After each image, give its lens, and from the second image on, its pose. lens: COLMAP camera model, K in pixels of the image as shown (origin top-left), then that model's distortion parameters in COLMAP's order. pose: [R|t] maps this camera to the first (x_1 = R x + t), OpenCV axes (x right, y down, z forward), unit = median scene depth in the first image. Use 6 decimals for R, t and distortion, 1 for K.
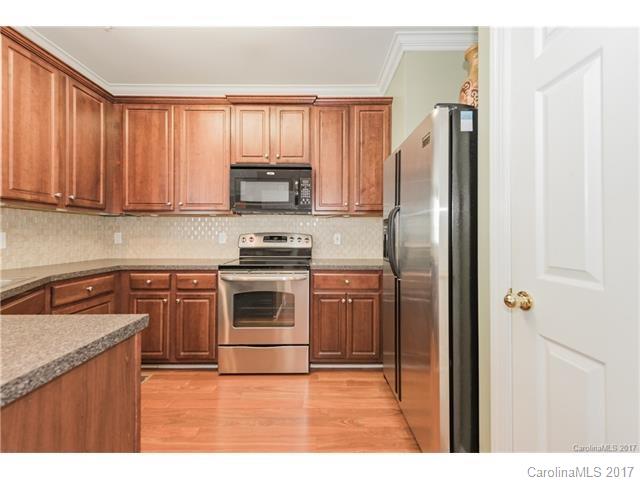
lens RADIAL K [[249.8, 0, 317.4], [0, 249.8, 233.9], [0, 0, 1]] dist [0.009898, -0.001658]
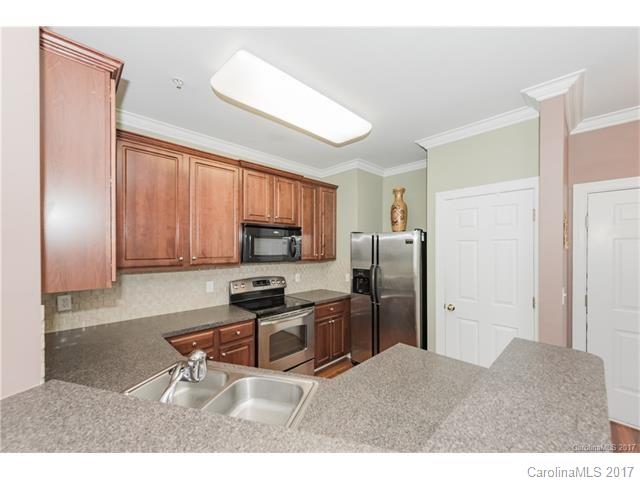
lens RADIAL K [[249.8, 0, 316.9], [0, 249.8, 248.3], [0, 0, 1]] dist [0.009898, -0.001658]
pose [[0.723732, -0.001828, 0.690078, -0.922494], [-0.001474, 0.999990, 0.004195, -0.173256], [-0.690079, -0.004053, 0.723723, -0.037655]]
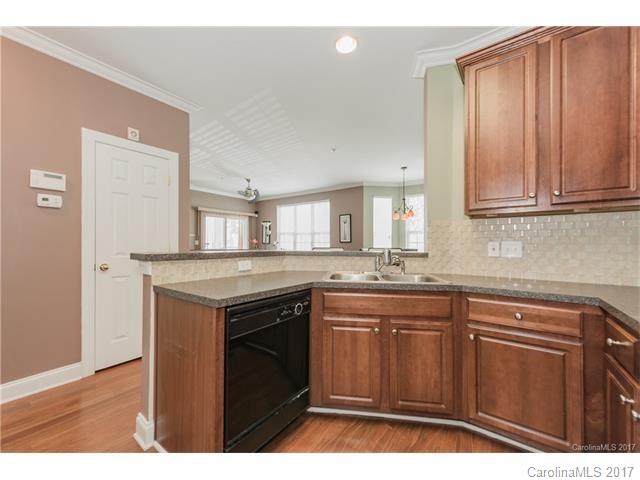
lens RADIAL K [[249.8, 0, 320.8], [0, 249.8, 241.4], [0, 0, 1]] dist [0.009898, -0.001658]
pose [[-0.601206, -0.011149, -0.799016, 0.031346], [0.002078, 0.999877, -0.015516, 0.006265], [0.799092, -0.010989, -0.601109, 0.775522]]
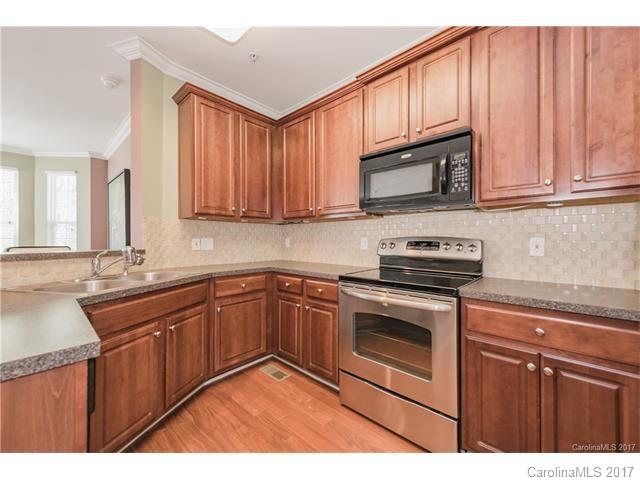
lens RADIAL K [[249.8, 0, 321.7], [0, 249.8, 238.3], [0, 0, 1]] dist [0.009898, -0.001658]
pose [[0.740702, -0.006109, -0.671806, 0.124116], [0.003493, 0.999980, -0.005242, 0.002826], [0.671825, 0.001536, 0.740708, 0.297450]]
